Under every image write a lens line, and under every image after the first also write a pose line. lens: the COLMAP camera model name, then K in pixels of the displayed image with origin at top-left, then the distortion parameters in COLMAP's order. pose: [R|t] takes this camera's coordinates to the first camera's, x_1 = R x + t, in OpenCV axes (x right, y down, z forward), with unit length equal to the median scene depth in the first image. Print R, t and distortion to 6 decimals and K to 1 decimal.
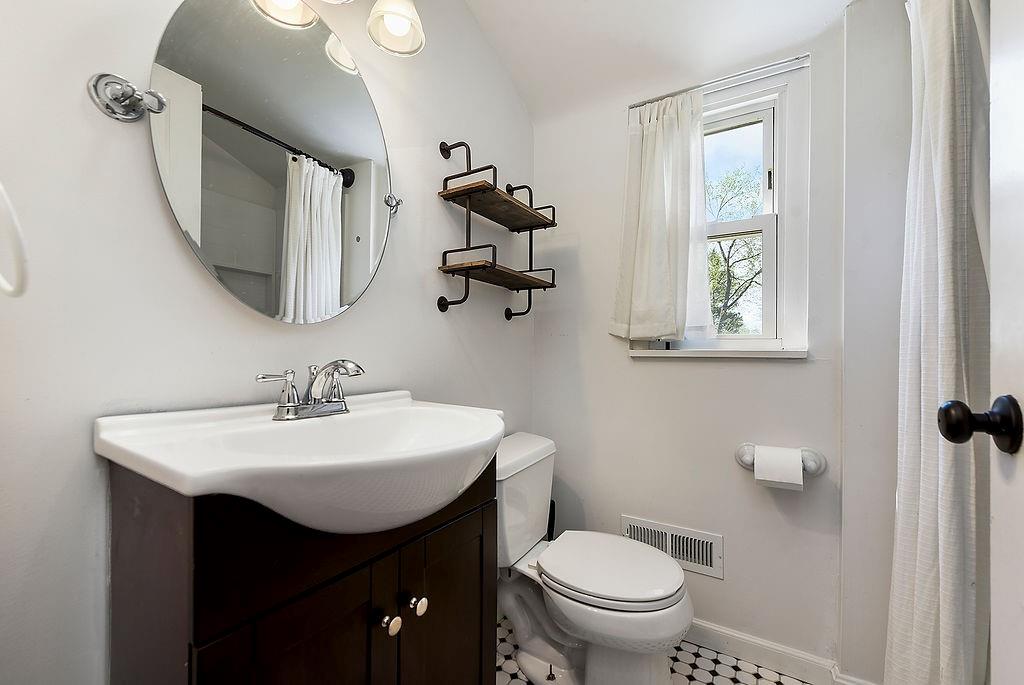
lens RADIAL K [[429.7, 0, 510.5], [0, 429.7, 355.3], [0, 0, 1]] dist [0.008565, -0.000201]
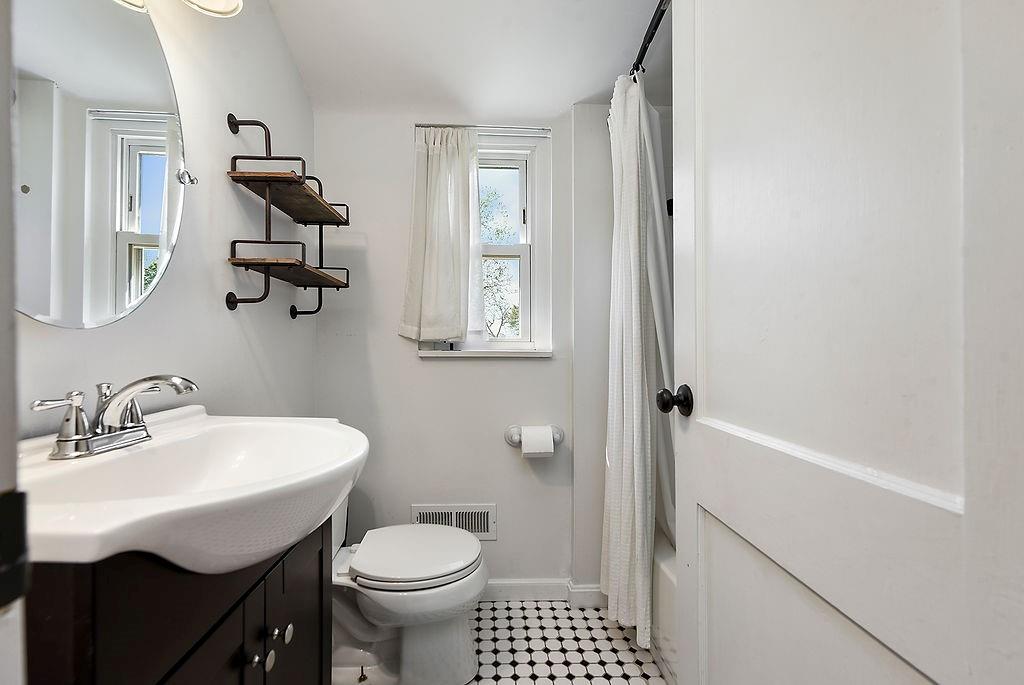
lens RADIAL K [[424.2, 0, 517.4], [0, 424.2, 346.9], [0, 0, 1]] dist [0.007616, -0.000561]
pose [[0.828969, 0.001525, 0.559292, -0.136393], [0.002036, 0.999981, -0.005744, -0.018014], [-0.559291, 0.005900, 0.828951, -0.026623]]
